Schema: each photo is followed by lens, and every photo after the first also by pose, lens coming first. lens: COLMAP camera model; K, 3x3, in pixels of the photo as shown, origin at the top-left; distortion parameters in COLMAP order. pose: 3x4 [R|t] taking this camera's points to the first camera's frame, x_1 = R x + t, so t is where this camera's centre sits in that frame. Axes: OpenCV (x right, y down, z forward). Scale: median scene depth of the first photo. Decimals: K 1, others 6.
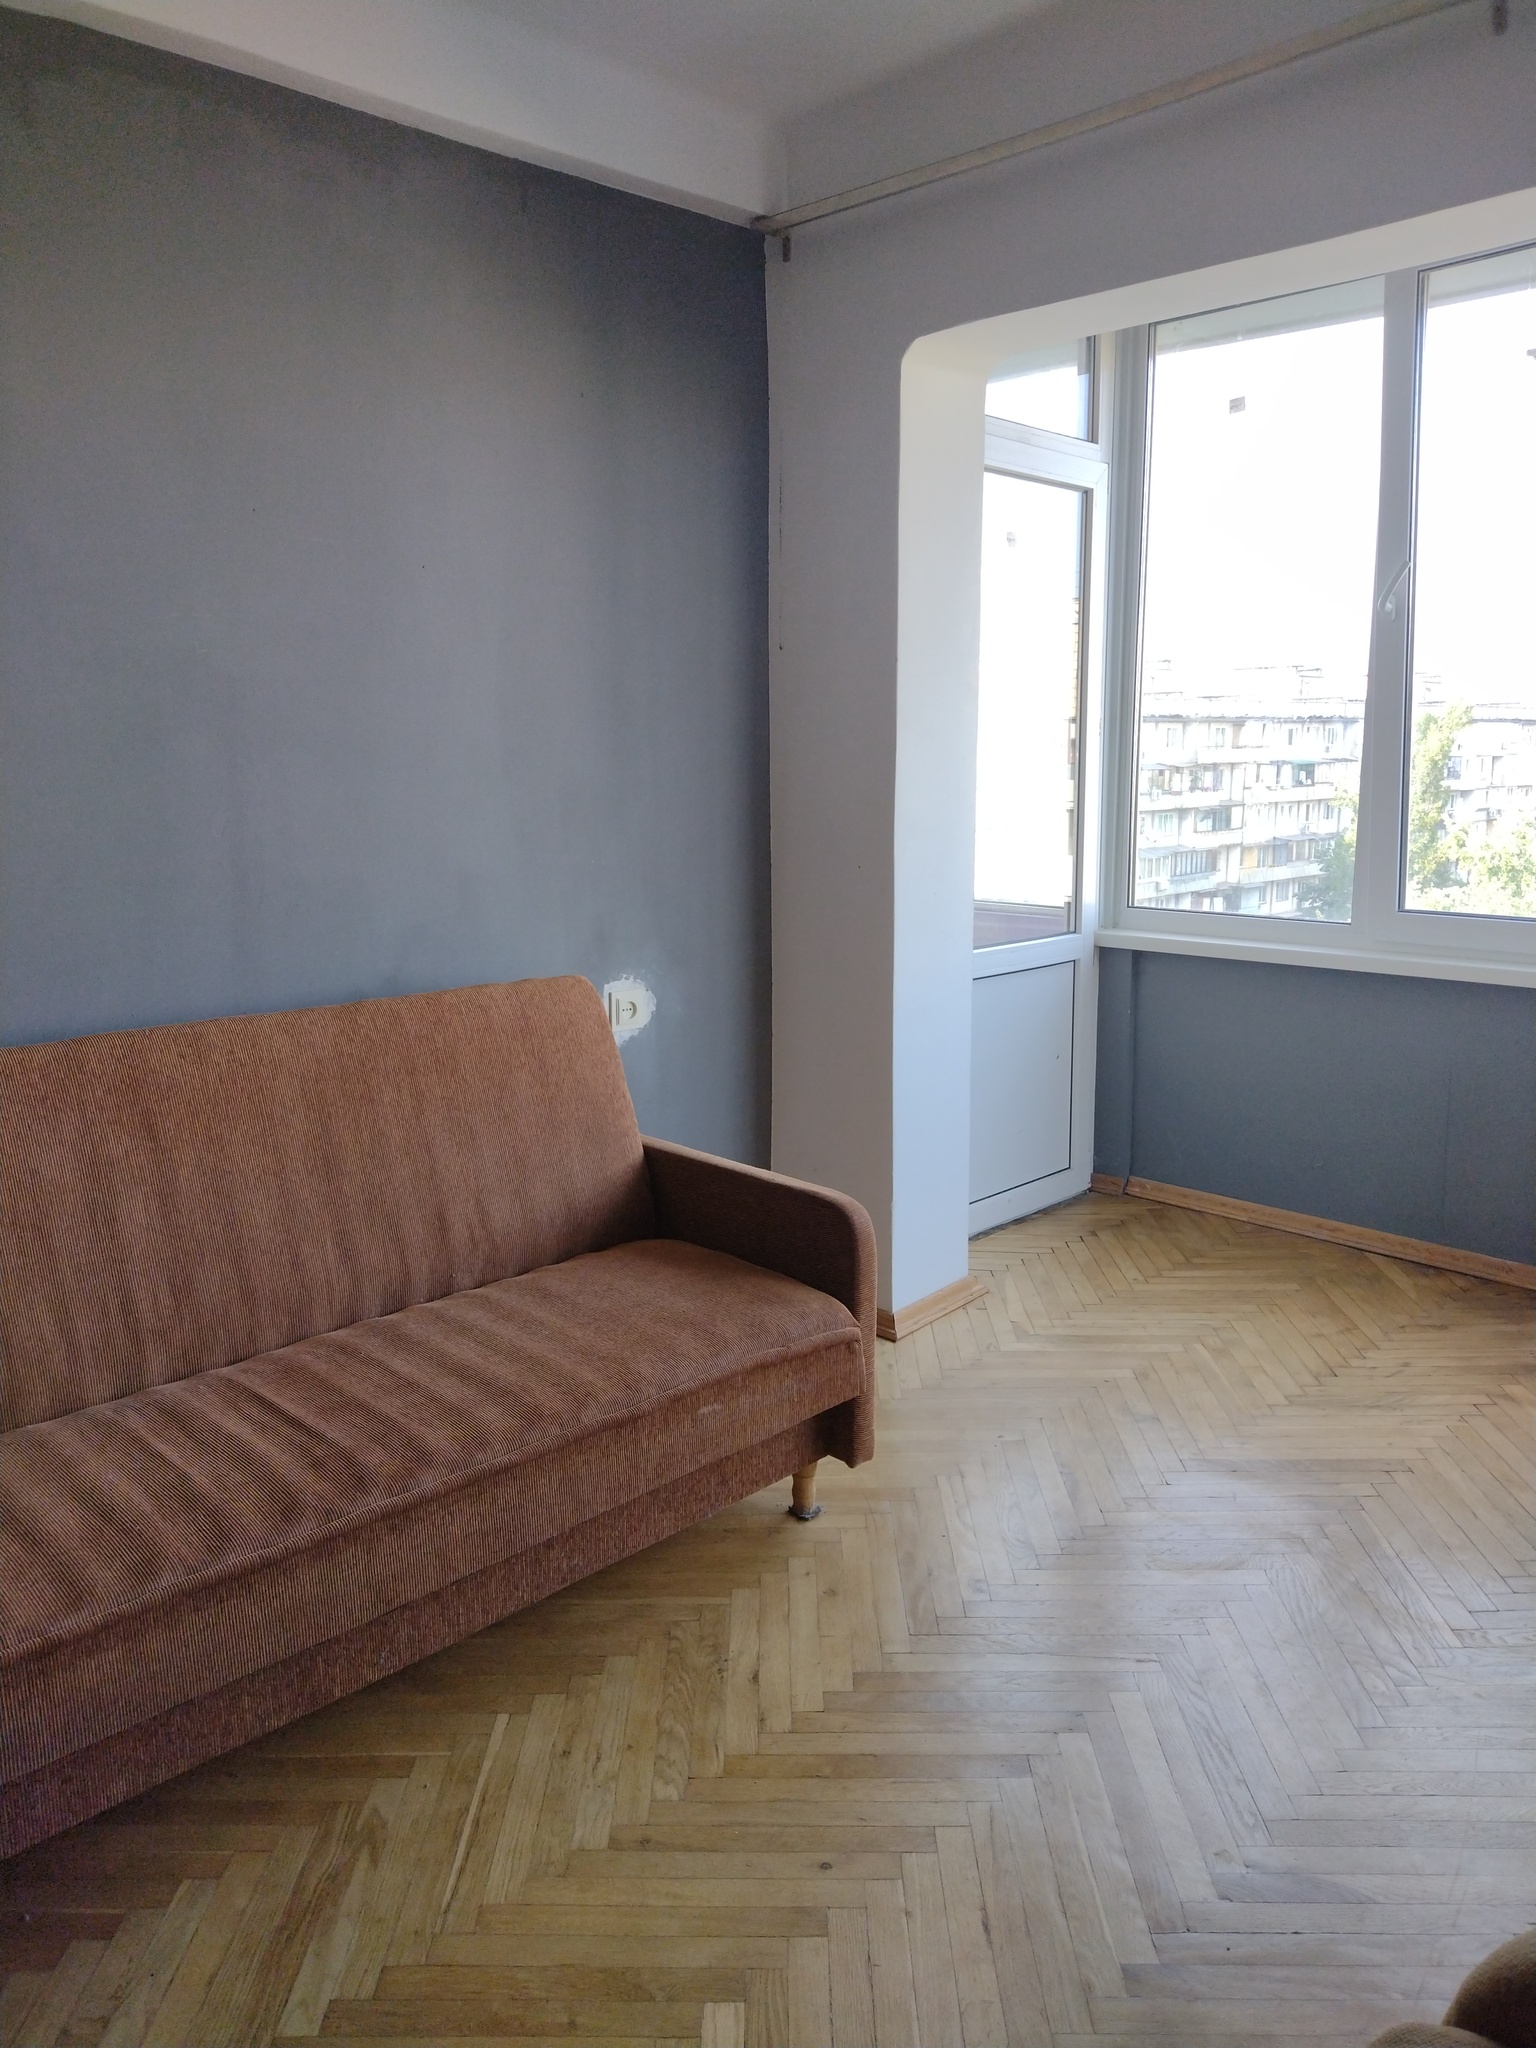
lens RADIAL K [[1514.8, 0, 768.7], [0, 1514.8, 1014.3], [0, 0, 1]] dist [-0.014081, -0.017663]
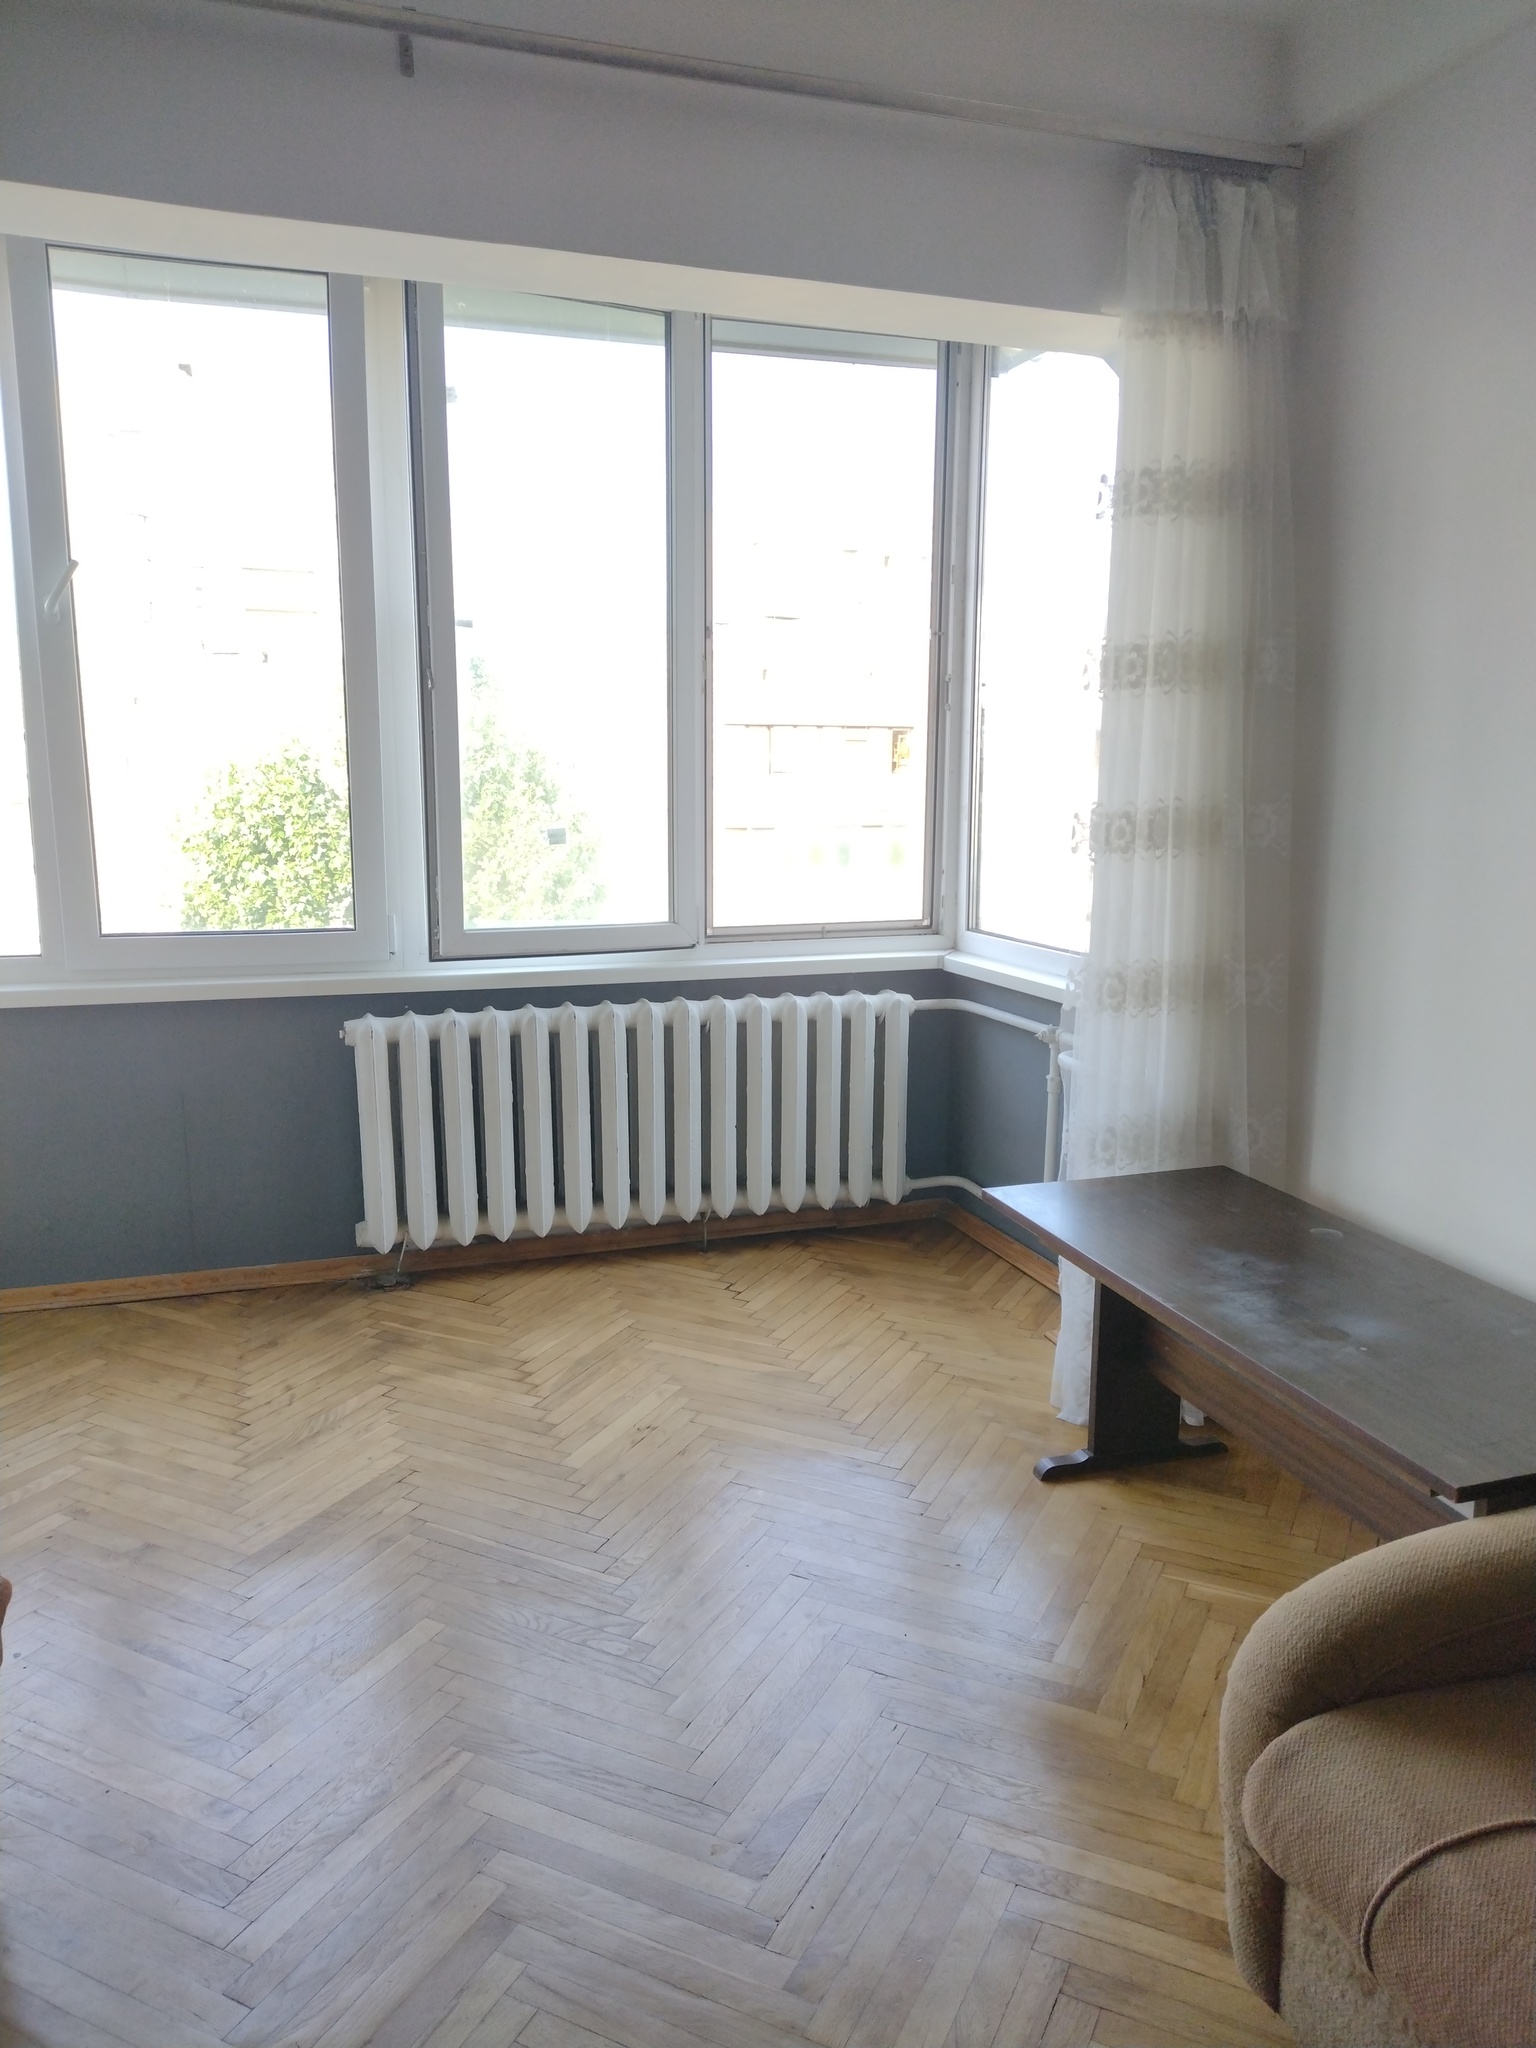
lens RADIAL K [[1514.8, 0, 766.0], [0, 1514.8, 1032.4], [0, 0, 1]] dist [-0.014081, -0.017663]
pose [[0.433200, -0.157694, 0.887395, -0.277794], [0.155312, 0.982908, 0.098848, -0.044862], [-0.887815, 0.095002, 0.450287, 0.252119]]
